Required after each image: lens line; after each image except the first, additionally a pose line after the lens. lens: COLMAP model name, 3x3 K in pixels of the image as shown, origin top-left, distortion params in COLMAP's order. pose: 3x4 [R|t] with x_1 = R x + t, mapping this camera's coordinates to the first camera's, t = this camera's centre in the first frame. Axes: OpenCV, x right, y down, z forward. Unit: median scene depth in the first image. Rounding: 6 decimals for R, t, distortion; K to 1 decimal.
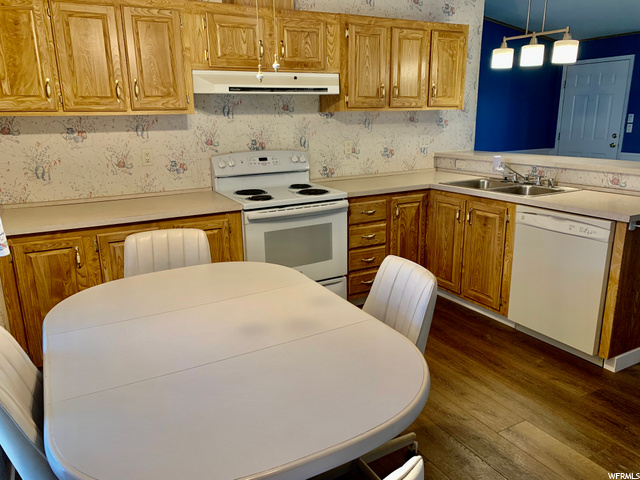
lens RADIAL K [[485.4, 0, 319.5], [0, 485.4, 243.1], [0, 0, 1]] dist [0.050337, -0.051181]
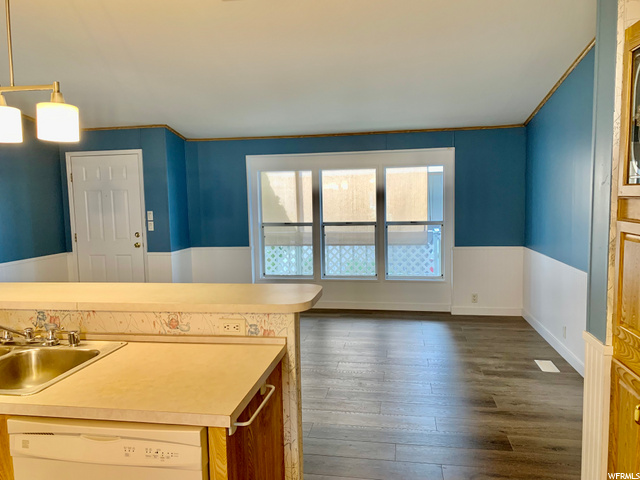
lens RADIAL K [[499.2, 0, 320.0], [0, 499.2, 240.0], [0, 0, 1]] dist [0.008716, 0.001903]
pose [[0.621870, -0.066646, 0.780279, 0.202263], [0.213675, 0.973006, -0.087189, -0.123860], [-0.753406, 0.220947, 0.619324, 0.393854]]
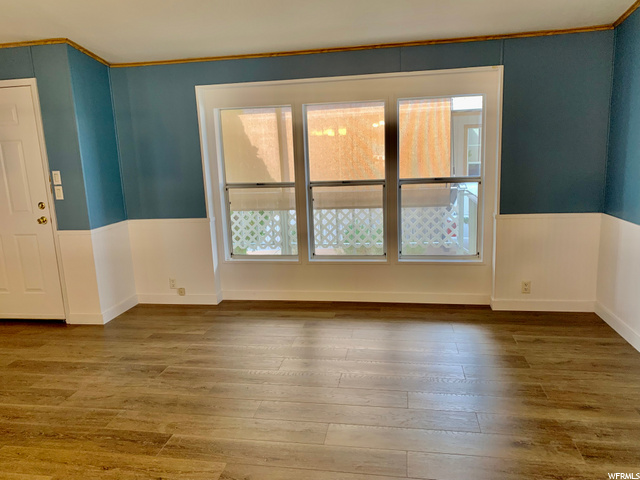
lens RADIAL K [[485.4, 0, 319.5], [0, 485.4, 243.1], [0, 0, 1]] dist [0.050337, -0.051181]
pose [[0.625665, -0.163812, 0.762699, 0.716380], [0.231701, 0.972605, 0.018823, -0.216163], [-0.744888, 0.164941, 0.646480, 0.726145]]
